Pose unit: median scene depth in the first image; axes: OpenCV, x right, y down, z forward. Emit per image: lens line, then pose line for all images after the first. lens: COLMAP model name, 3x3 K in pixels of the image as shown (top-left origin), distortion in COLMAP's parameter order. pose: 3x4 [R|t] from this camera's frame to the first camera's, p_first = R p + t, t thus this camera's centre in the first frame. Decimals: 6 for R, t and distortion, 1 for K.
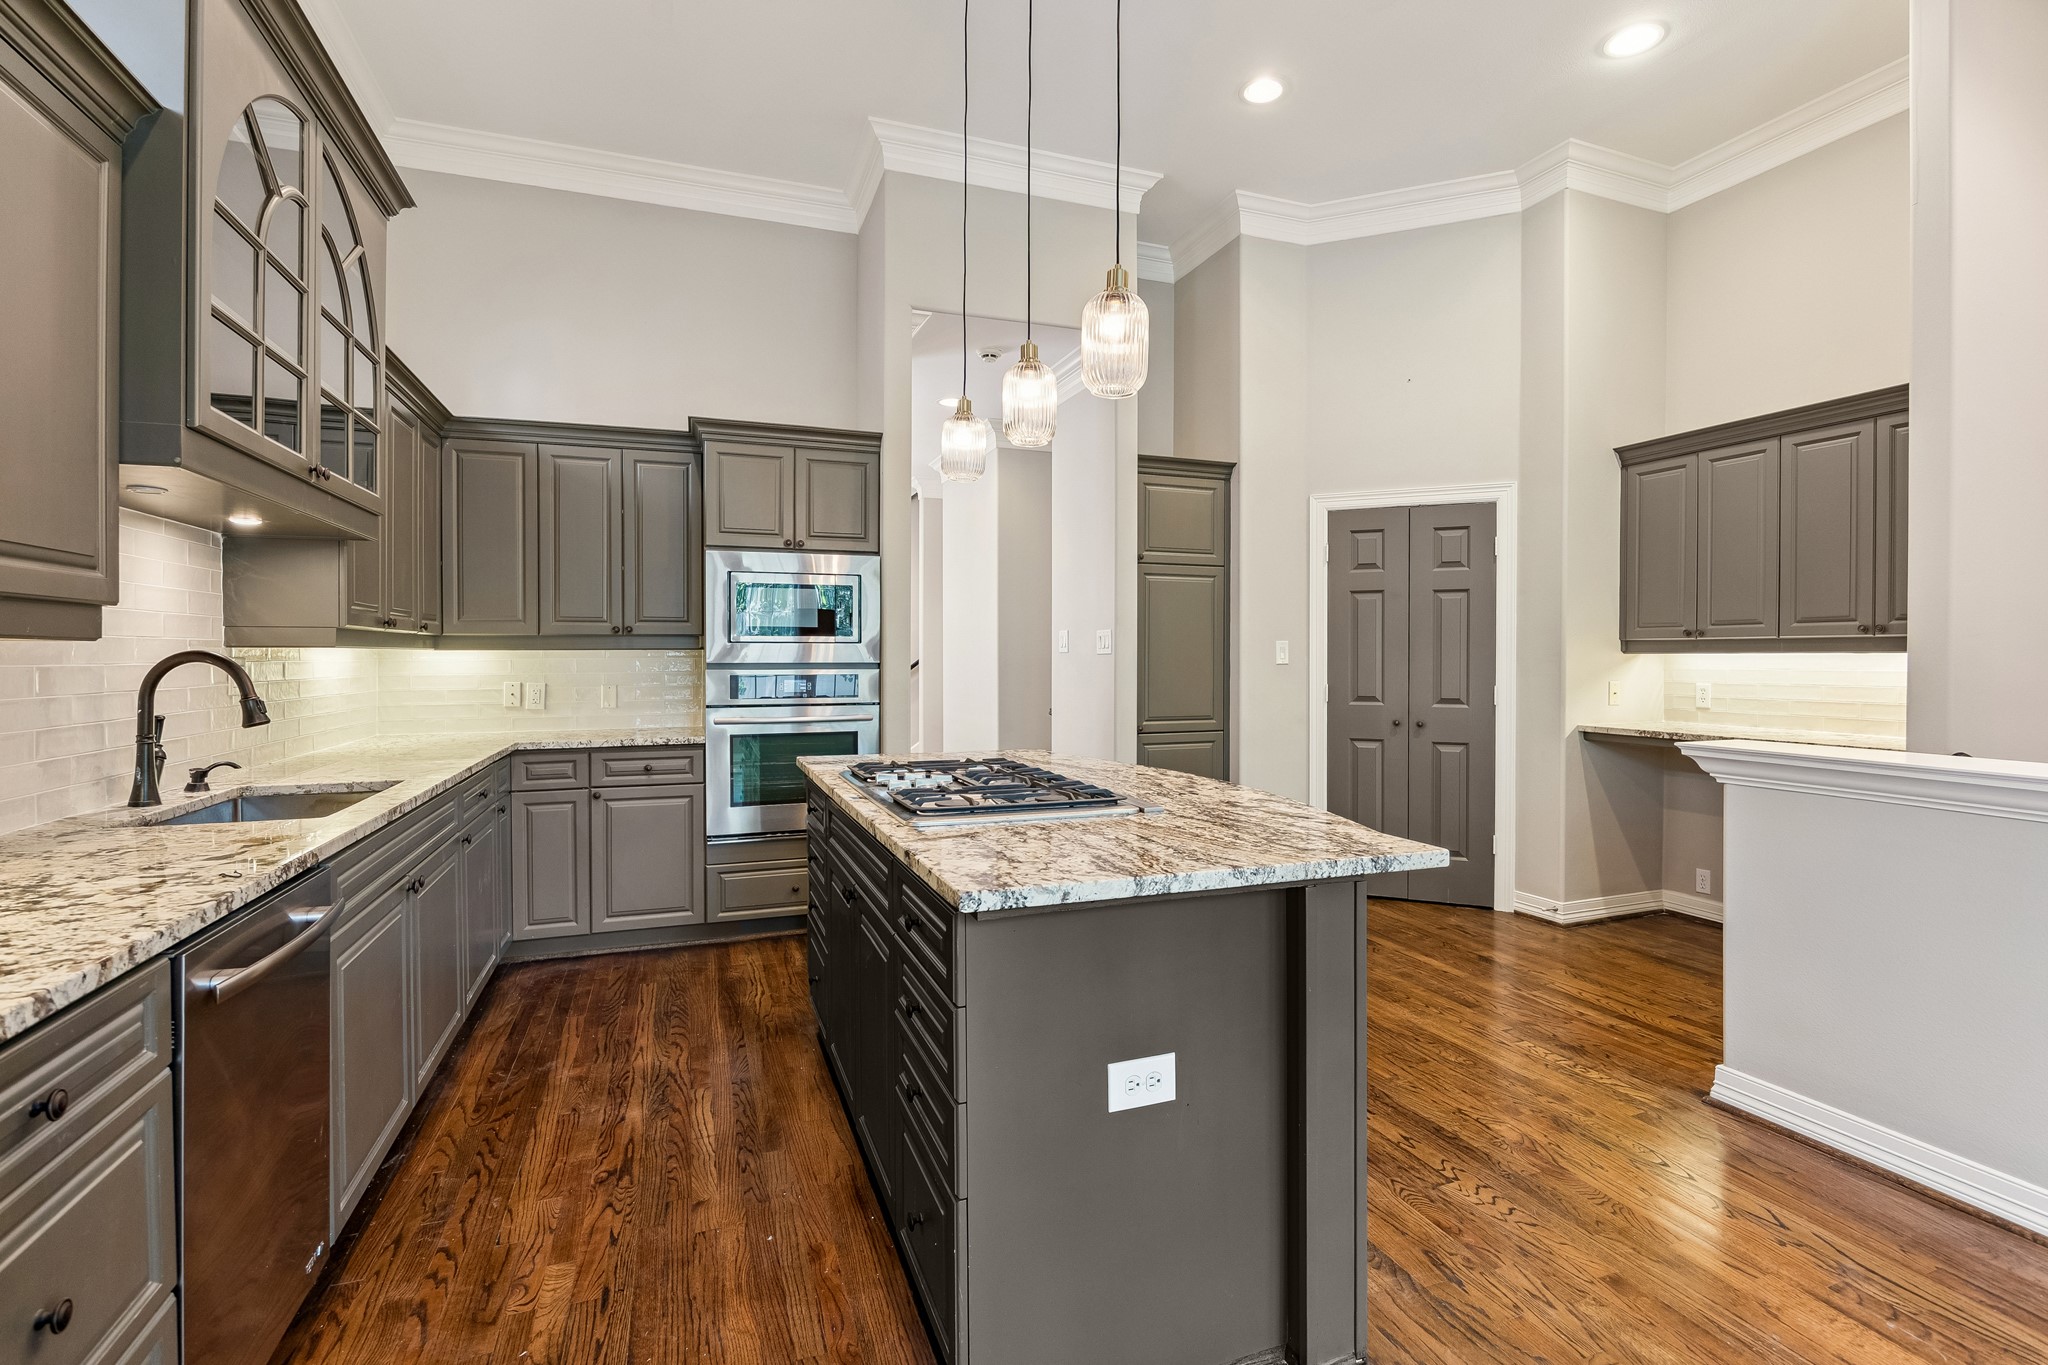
lens RADIAL K [[950.6, 0, 1021.4], [0, 950.6, 666.3], [0, 0, 1]] dist [-0.013414, 0.000761]
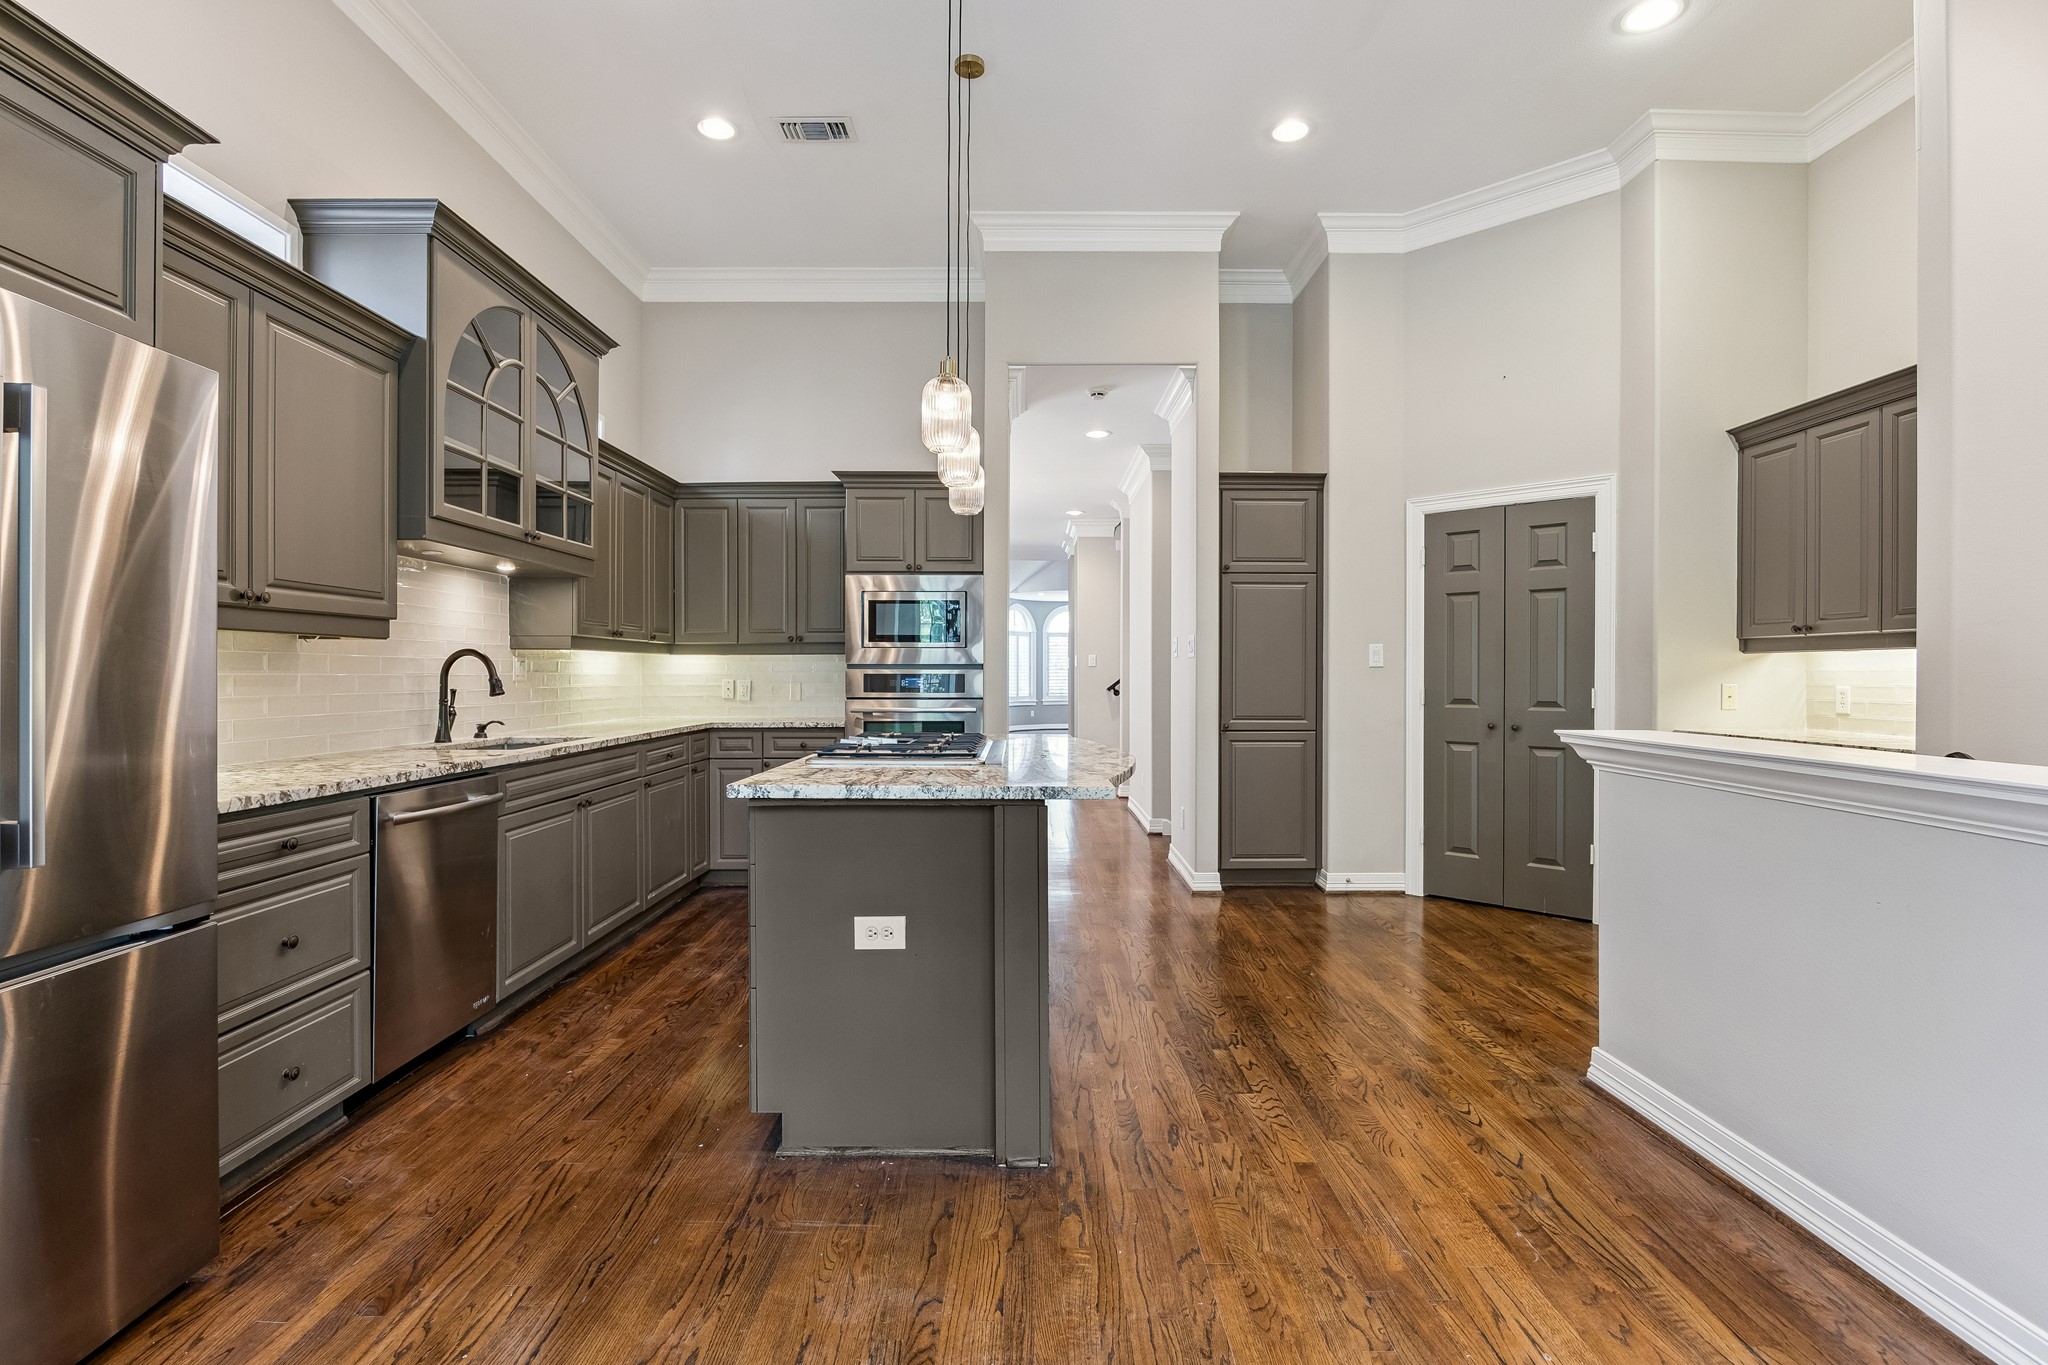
lens RADIAL K [[950.6, 0, 1004.6], [0, 950.6, 683.5], [0, 0, 1]] dist [-0.013414, 0.000761]
pose [[0.936052, 0.005405, -0.351820, 0.344578], [-0.005513, 0.999985, 0.000696, 0.022533], [0.351818, 0.001288, 0.936067, -0.125565]]
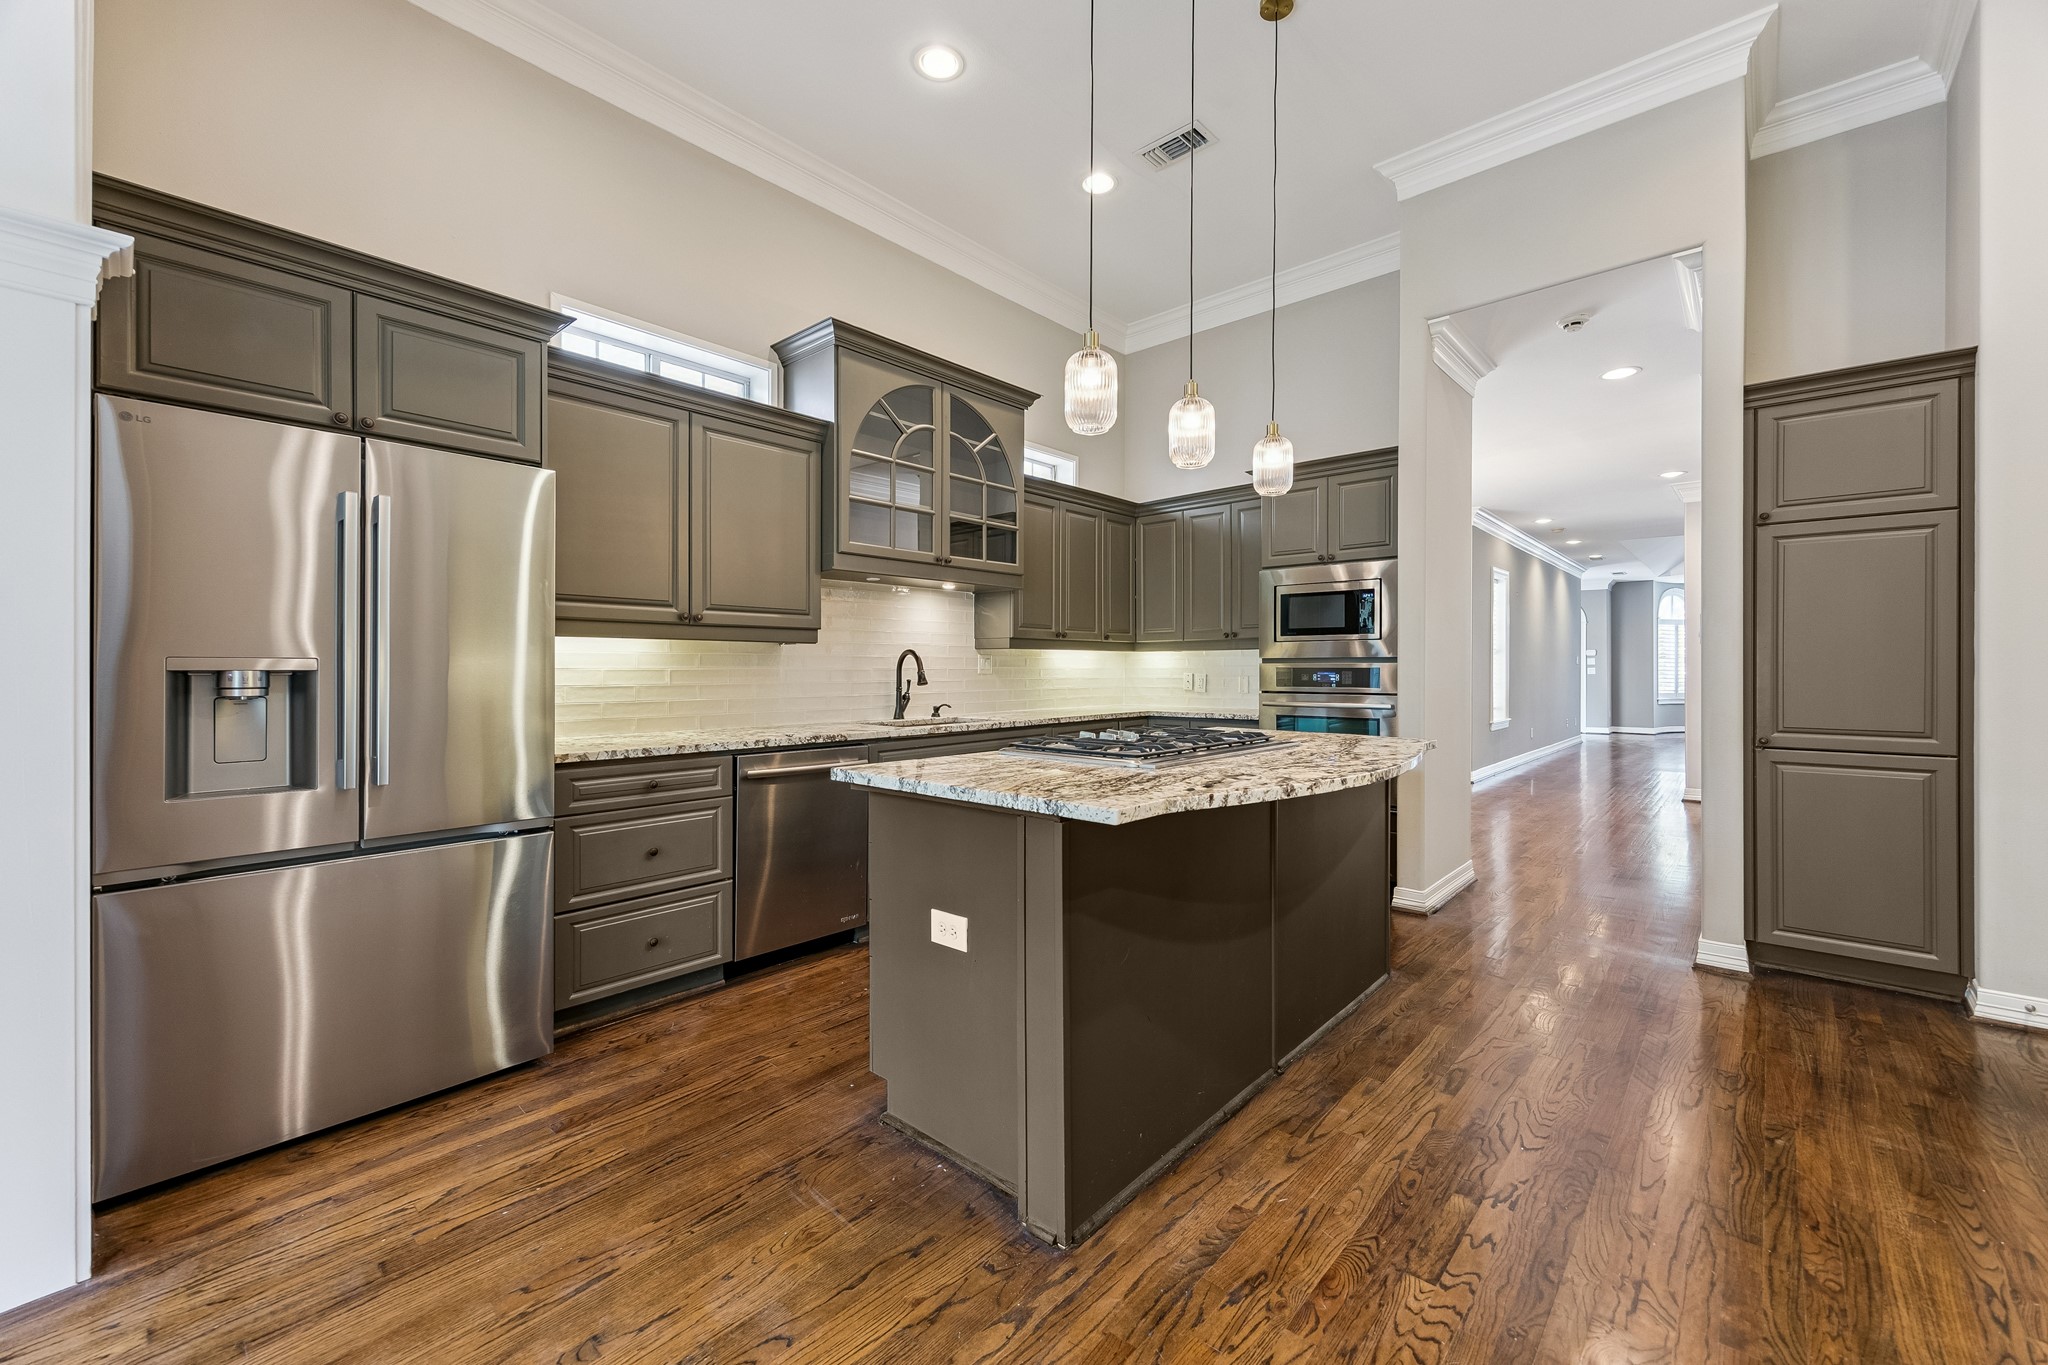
lens RADIAL K [[799.7, 0, 1029.4], [0, 799.7, 671.0], [0, 0, 1]] dist [0.006041, -0.001246]
pose [[0.475527, 0.004583, -0.879689, 0.528139], [-0.009398, 0.999956, 0.000130, 0.018453], [0.879651, 0.008205, 0.475550, 0.221577]]
